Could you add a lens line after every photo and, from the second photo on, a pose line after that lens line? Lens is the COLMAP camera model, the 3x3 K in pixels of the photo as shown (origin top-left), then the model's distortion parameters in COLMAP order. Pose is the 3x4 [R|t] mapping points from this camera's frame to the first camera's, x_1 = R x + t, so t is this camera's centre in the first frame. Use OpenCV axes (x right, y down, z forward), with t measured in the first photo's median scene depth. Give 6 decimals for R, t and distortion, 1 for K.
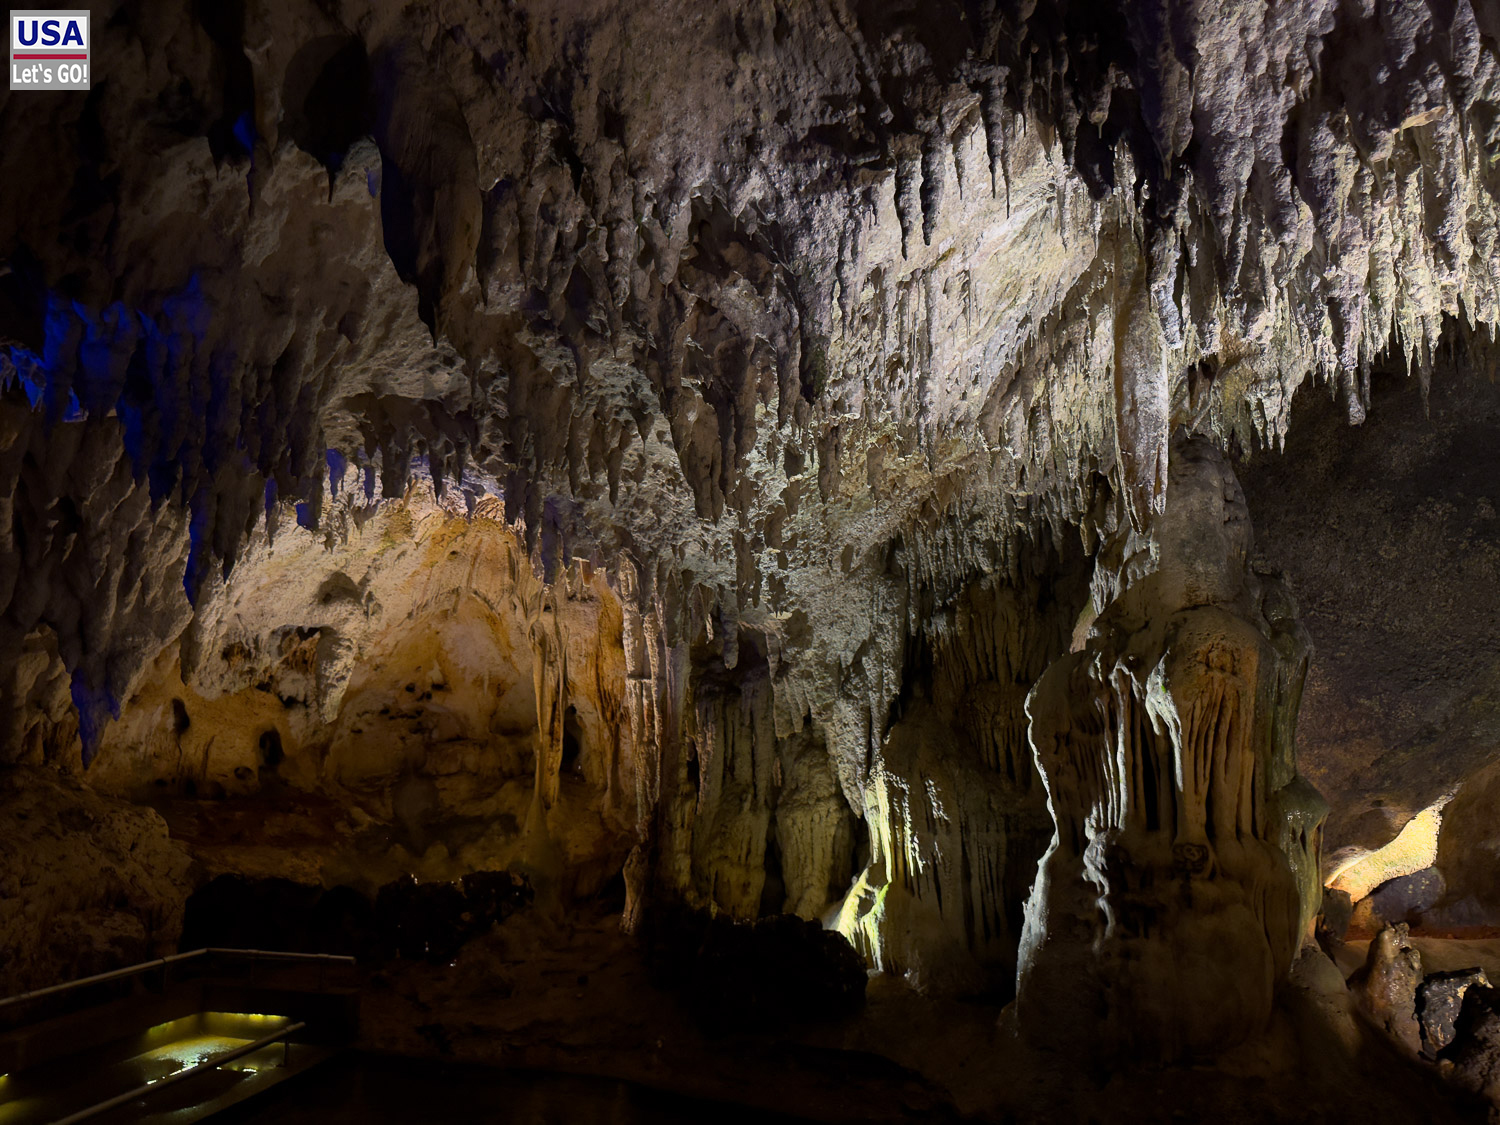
lens RADIAL K [[1079.5, 0, 747.4], [0, 1079.5, 561.8], [0, 0, 1]] dist [0.070705, -0.067162]
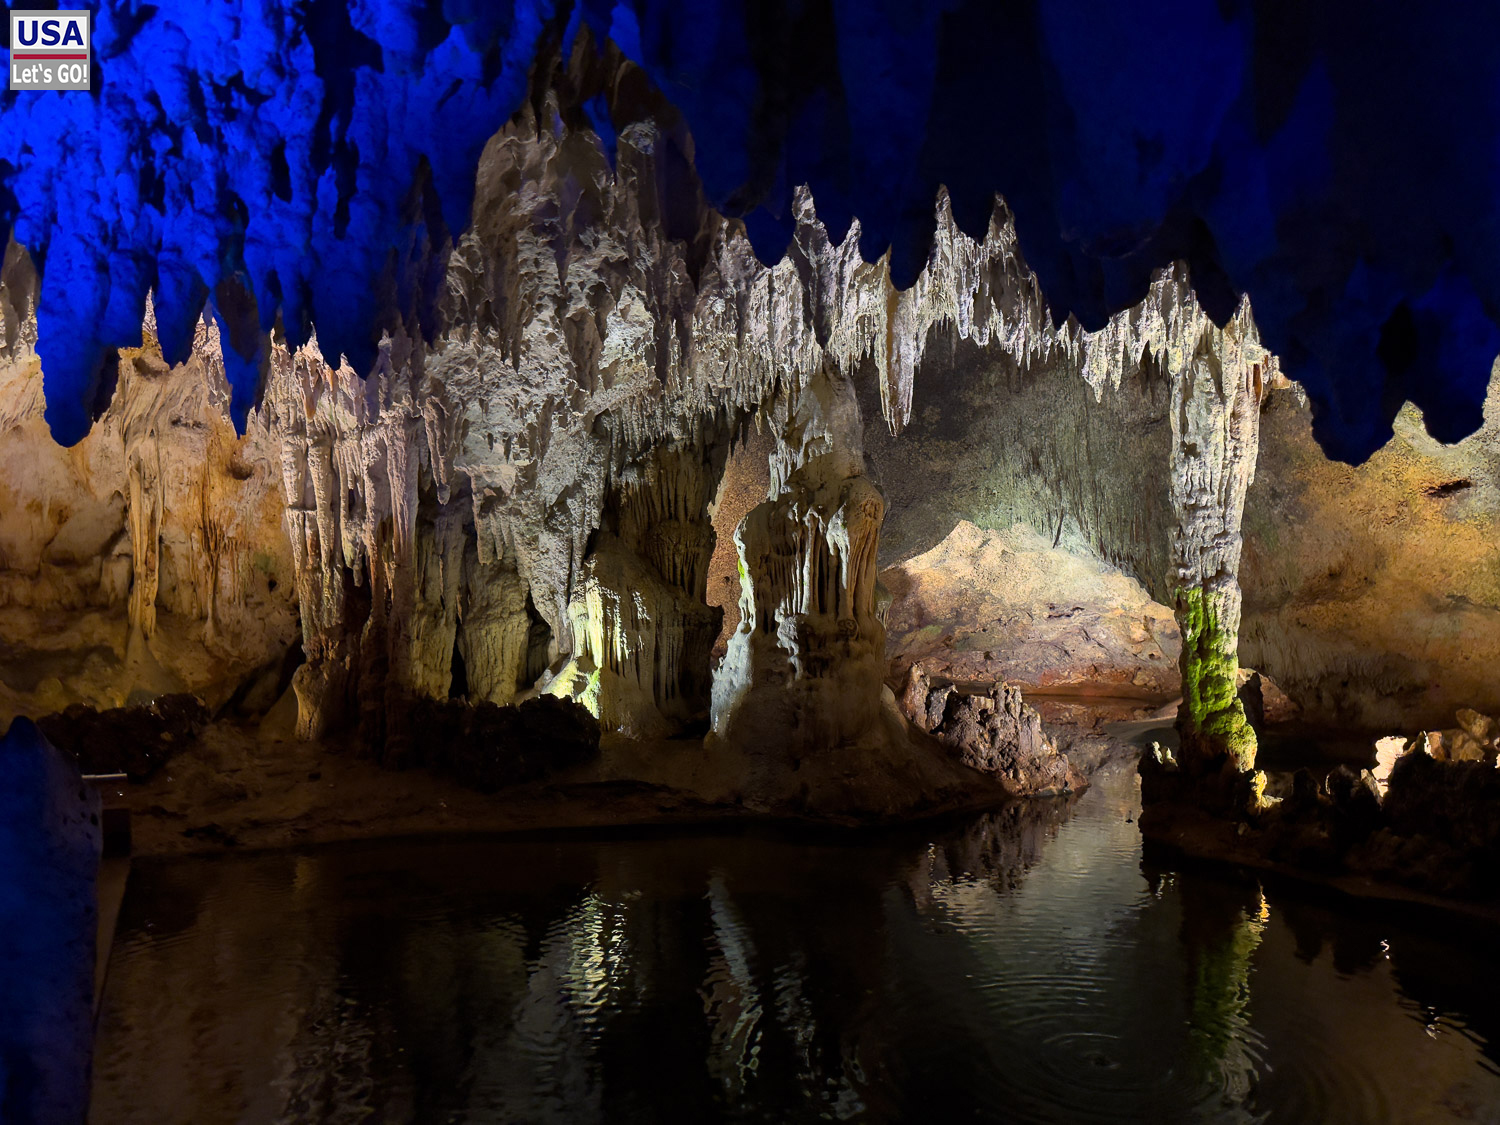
lens RADIAL K [[1079.5, 0, 755.7], [0, 1079.5, 564.1], [0, 0, 1]] dist [0.070705, -0.067162]
pose [[0.796355, -0.004487, 0.604813, -0.525209], [-0.085931, 0.988989, 0.120482, -0.006888], [-0.598694, -0.147918, 0.787201, -0.138693]]
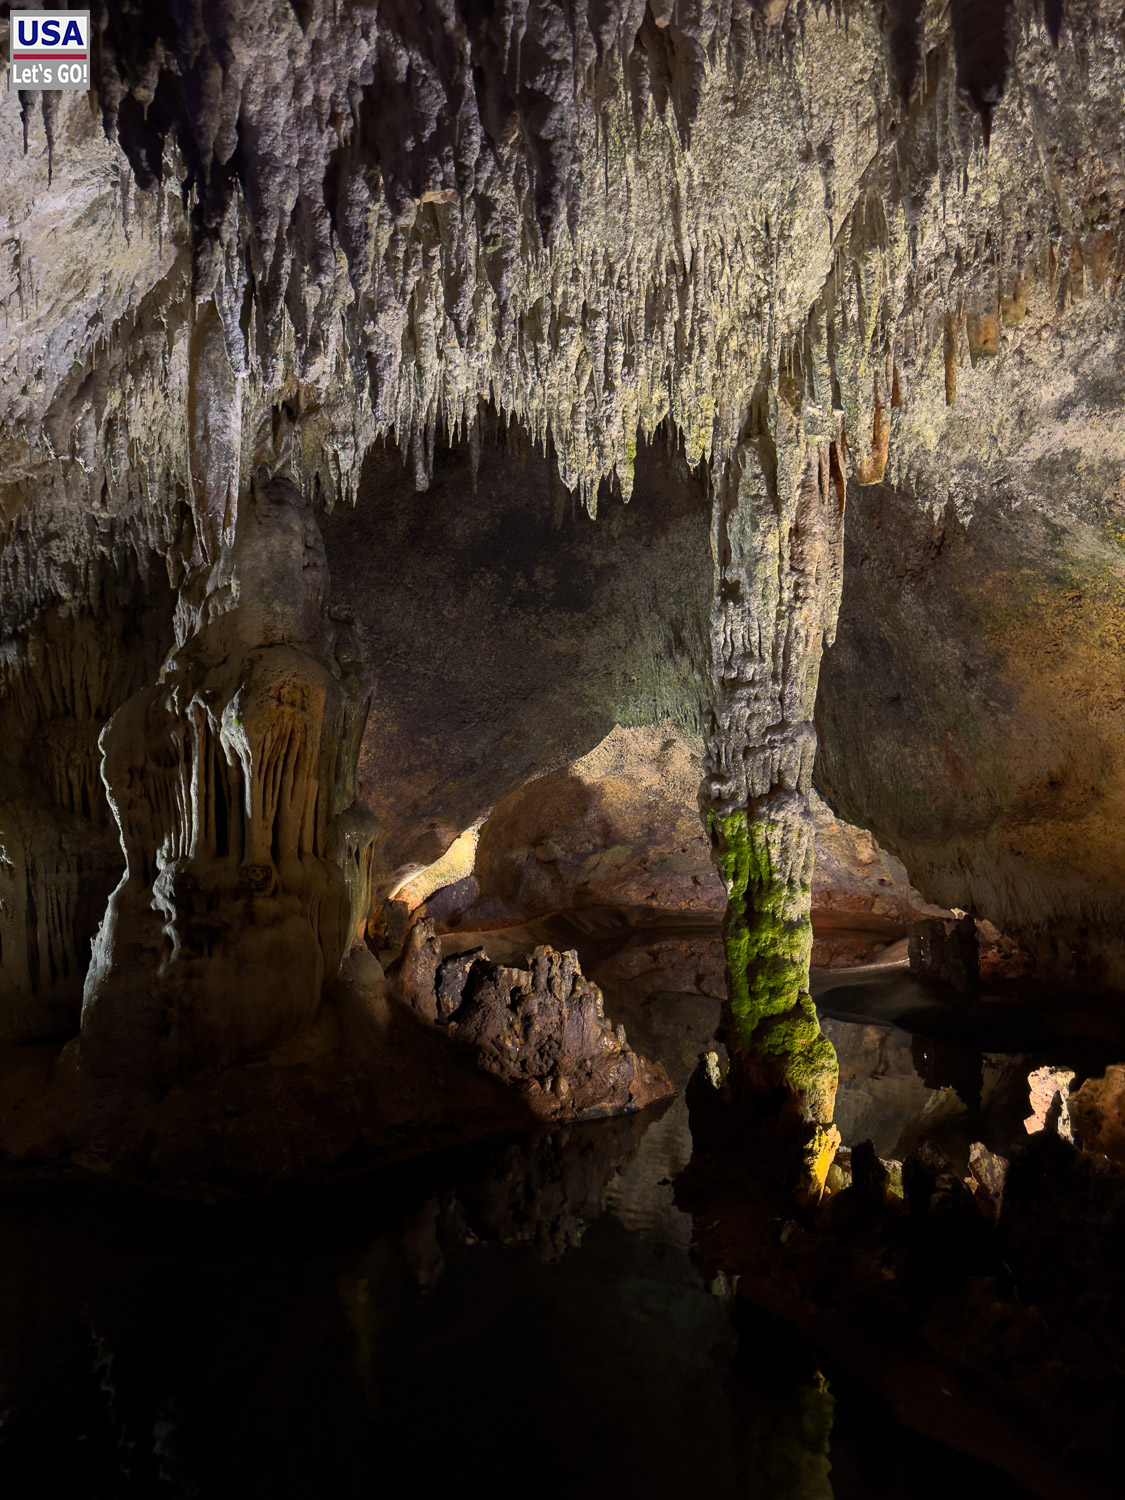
lens RADIAL K [[1079.5, 0, 564.9], [0, 1079.5, 755.6], [0, 0, 1]] dist [0.070705, -0.067162]
pose [[0.815018, -0.006736, 0.579397, 0.028592], [-0.070573, 0.991334, 0.110798, 0.009313], [-0.575122, -0.131192, 0.807479, -0.014727]]
